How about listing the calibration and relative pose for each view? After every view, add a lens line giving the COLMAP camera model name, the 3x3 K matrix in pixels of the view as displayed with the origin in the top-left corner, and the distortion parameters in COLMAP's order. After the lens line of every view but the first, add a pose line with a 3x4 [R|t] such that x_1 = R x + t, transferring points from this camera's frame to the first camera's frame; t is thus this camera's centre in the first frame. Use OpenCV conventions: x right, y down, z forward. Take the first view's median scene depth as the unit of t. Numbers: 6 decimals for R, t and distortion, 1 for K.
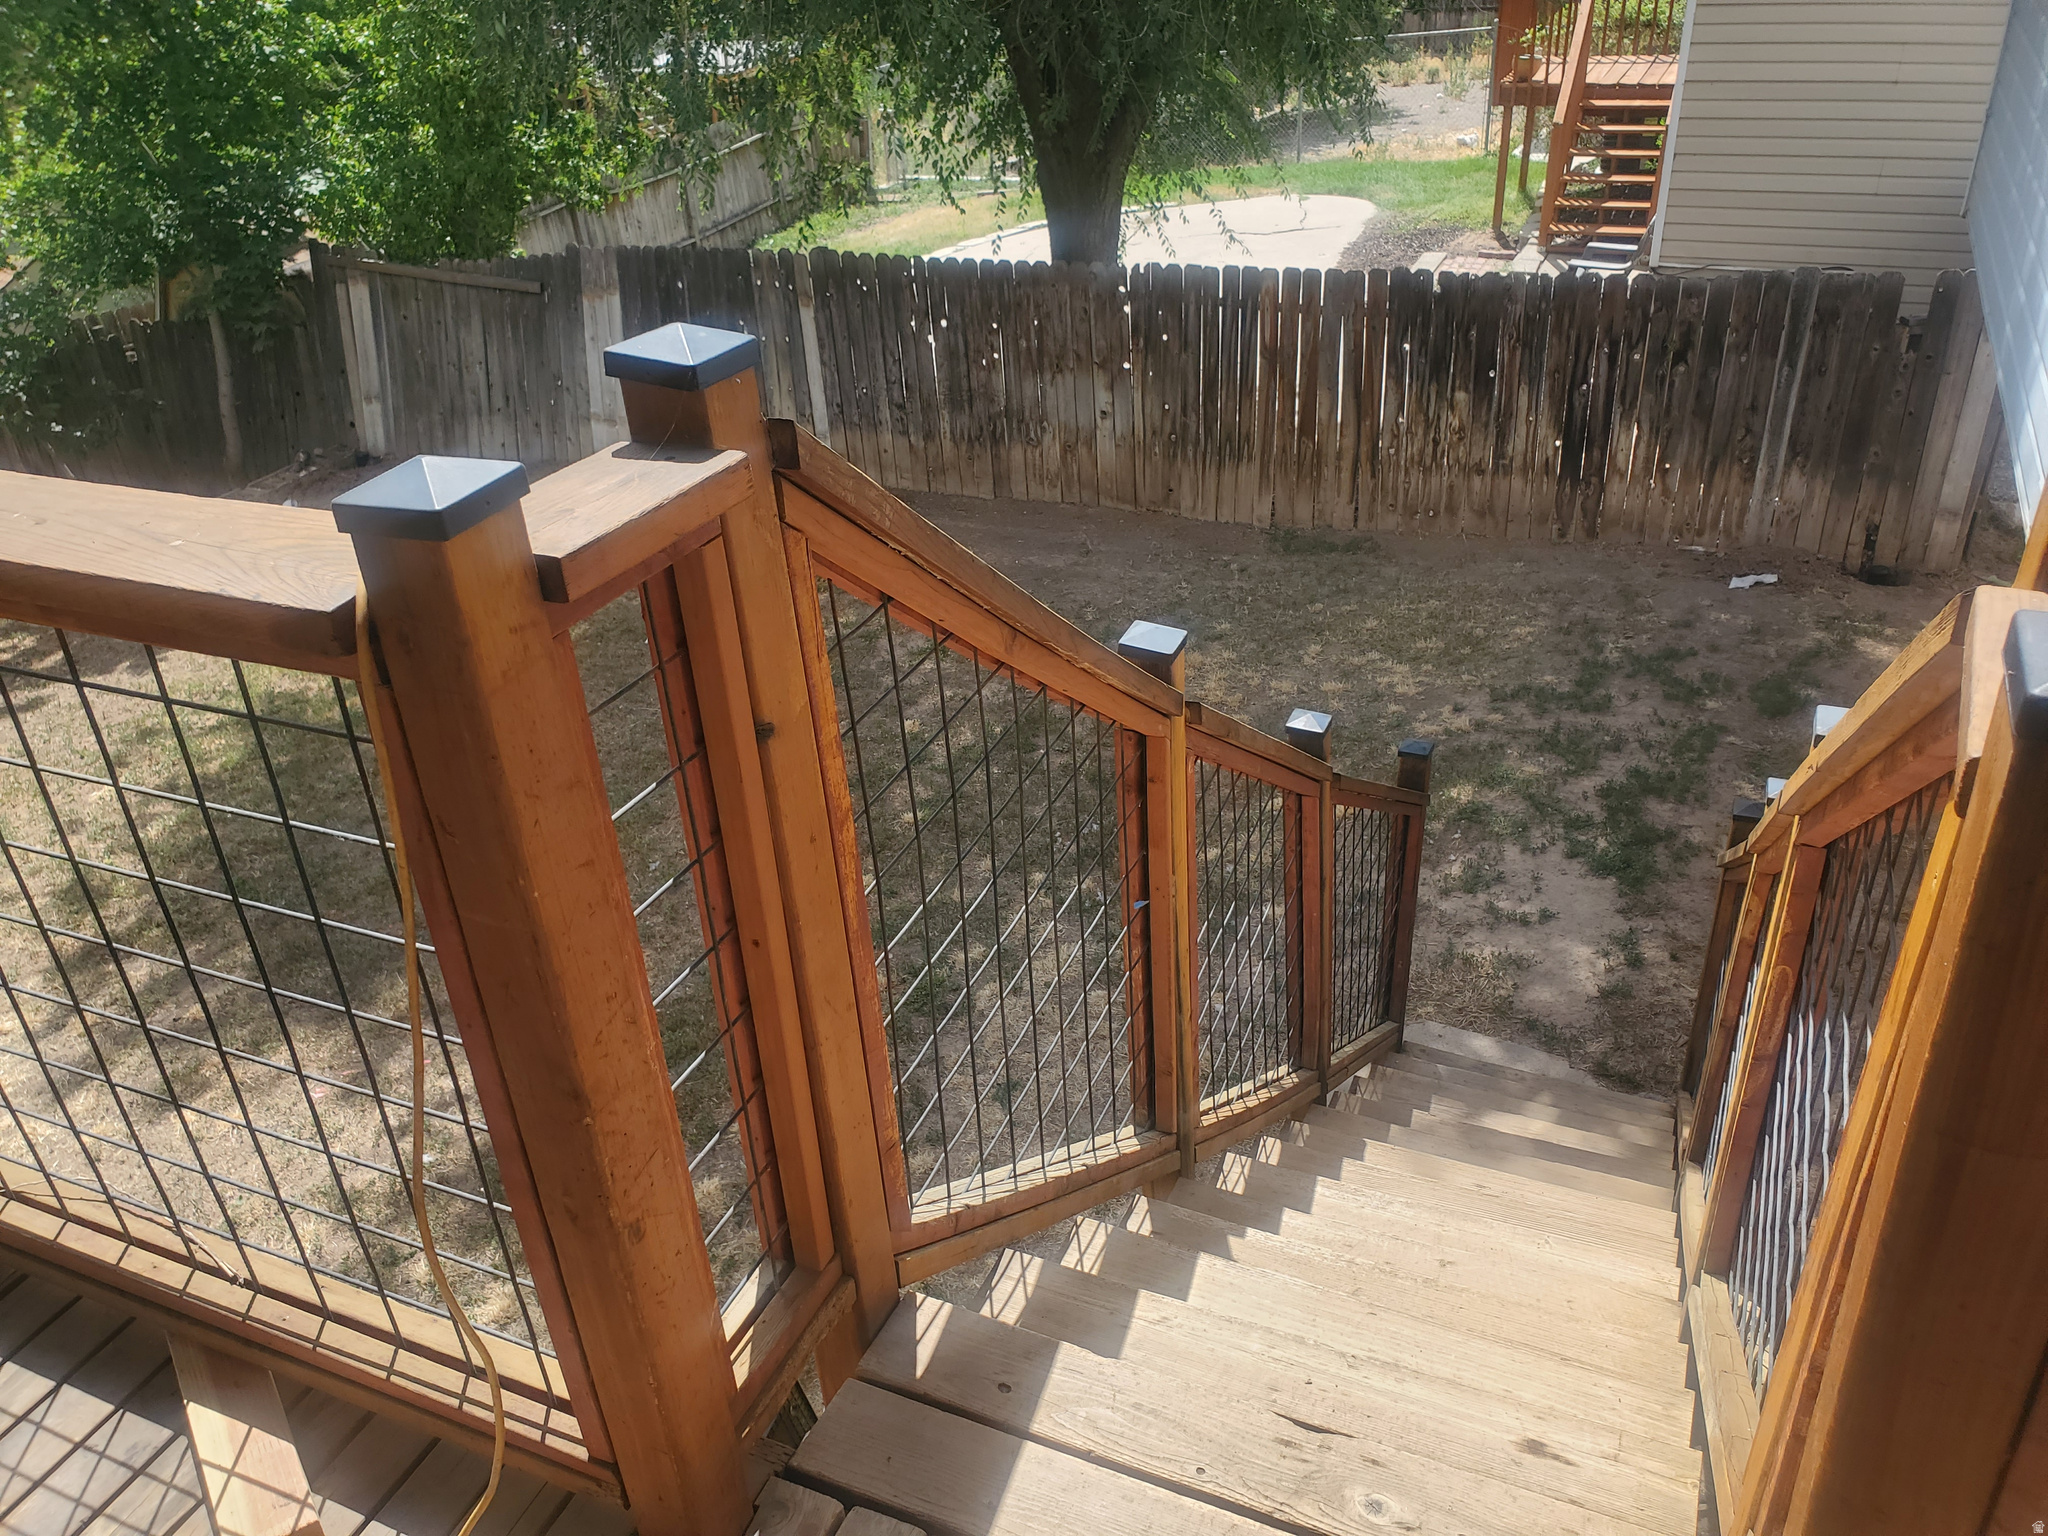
lens RADIAL K [[1606.8, 0, 1024.0], [0, 1606.8, 768.0], [0, 0, 1]] dist [0.037719, -0.006267]
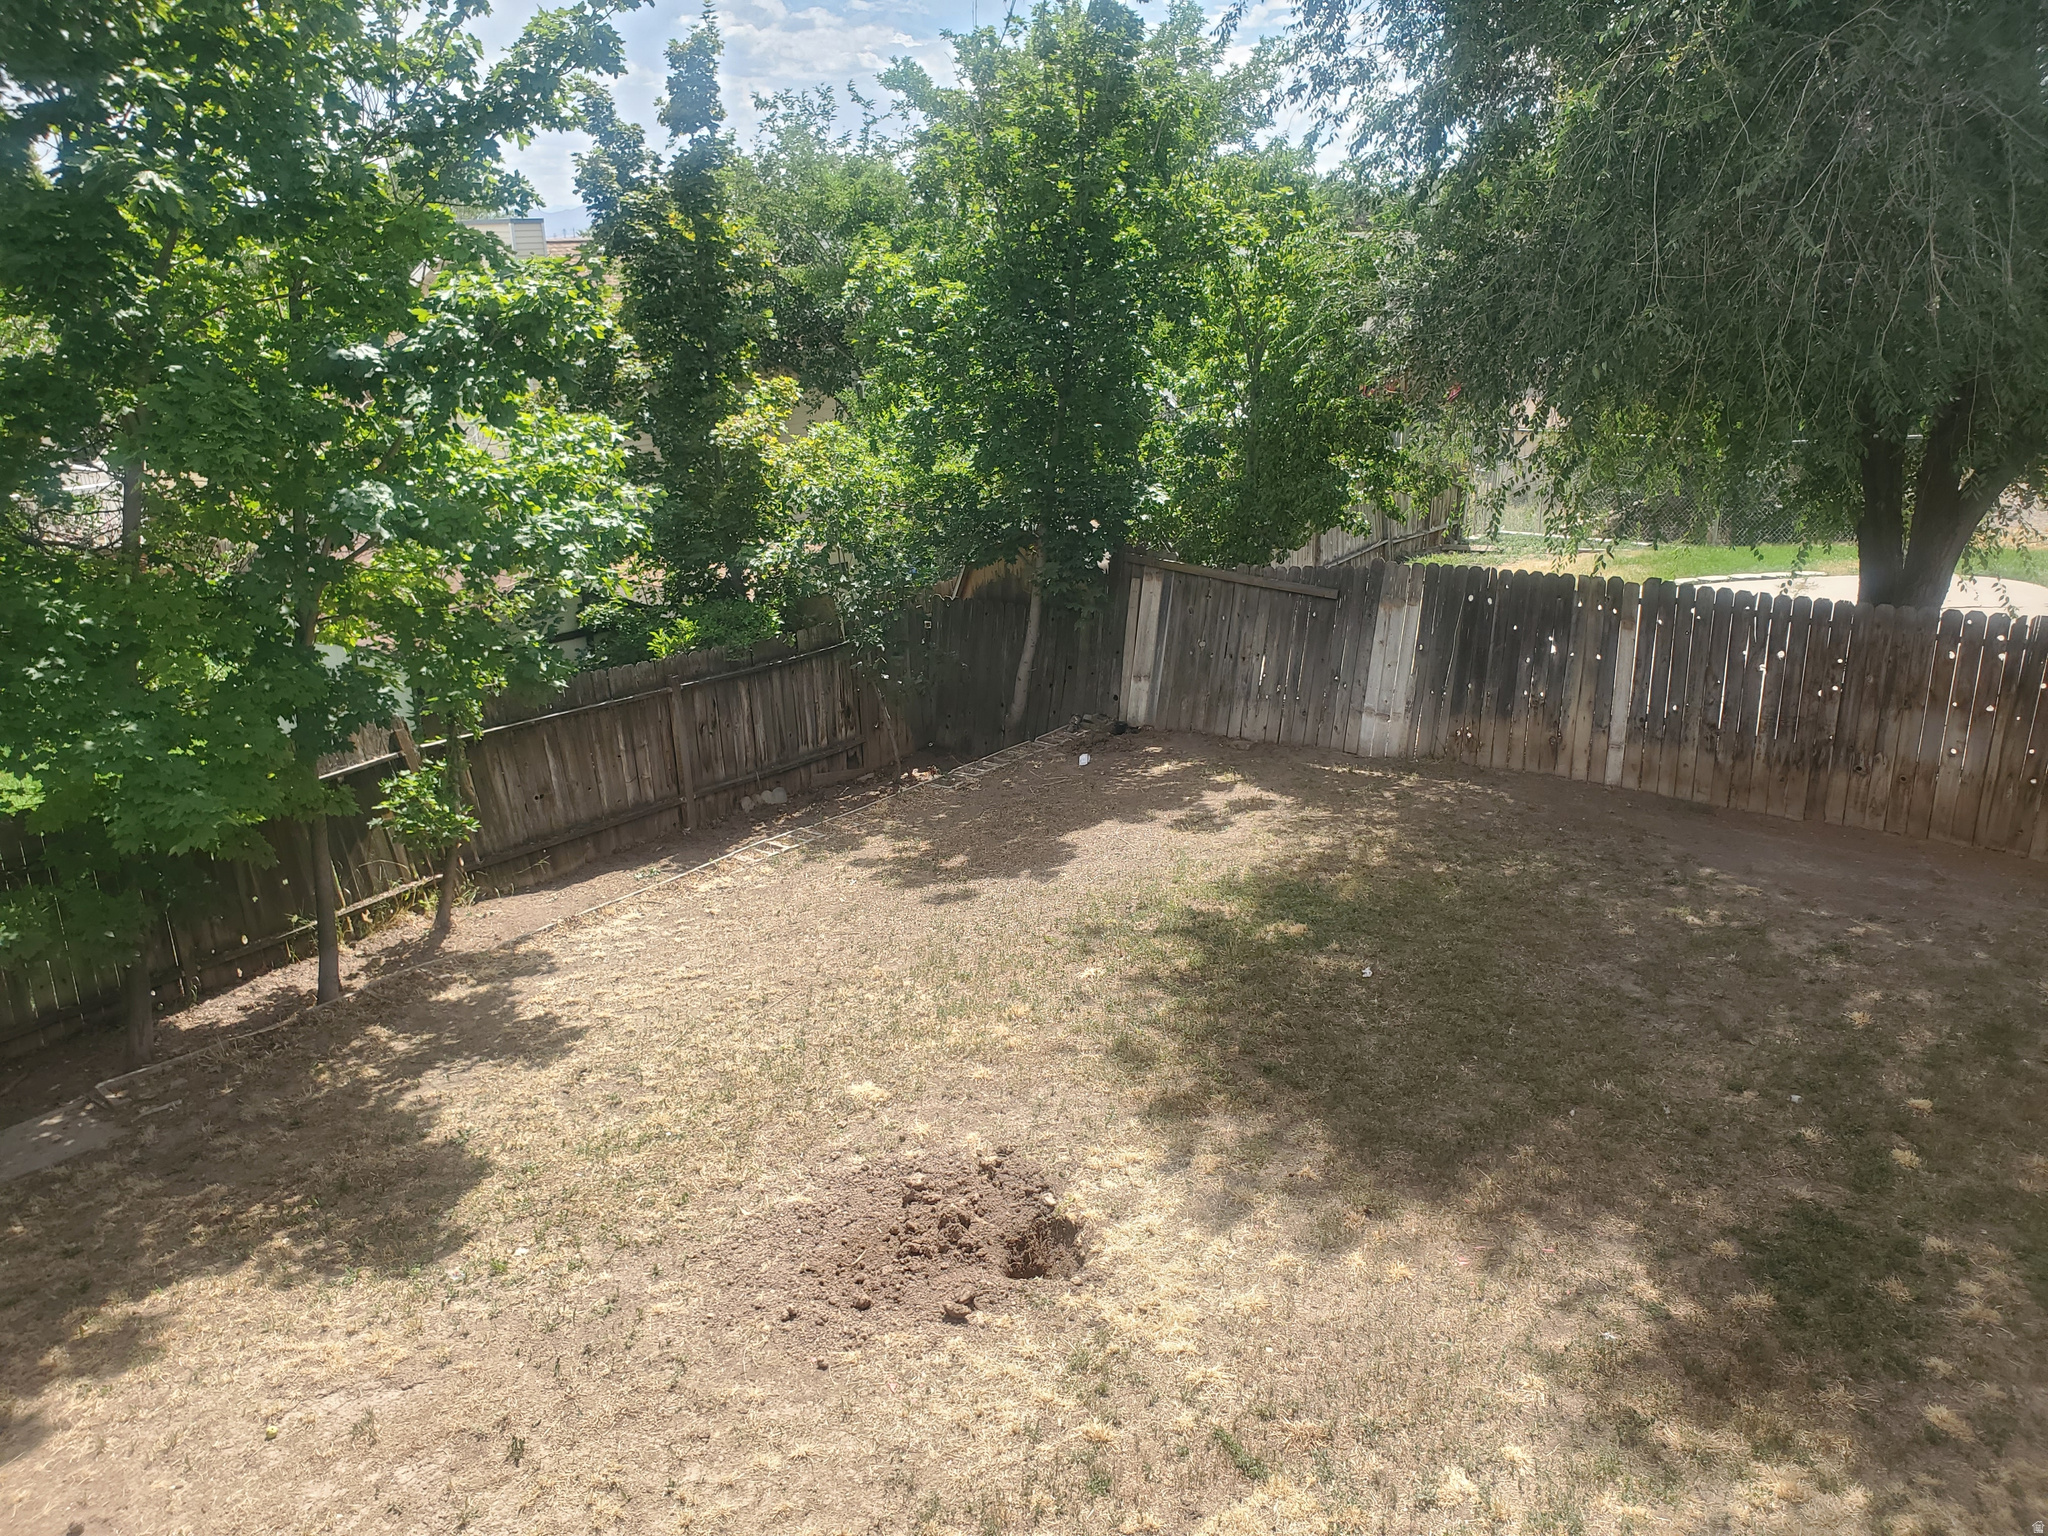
lens RADIAL K [[1606.8, 0, 1024.0], [0, 1606.8, 768.0], [0, 0, 1]] dist [0.037719, -0.006267]
pose [[0.974158, 0.108327, -0.198193, -0.303962], [-0.146610, 0.970772, -0.190020, 0.072127], [0.171816, 0.214167, 0.961567, -0.100532]]
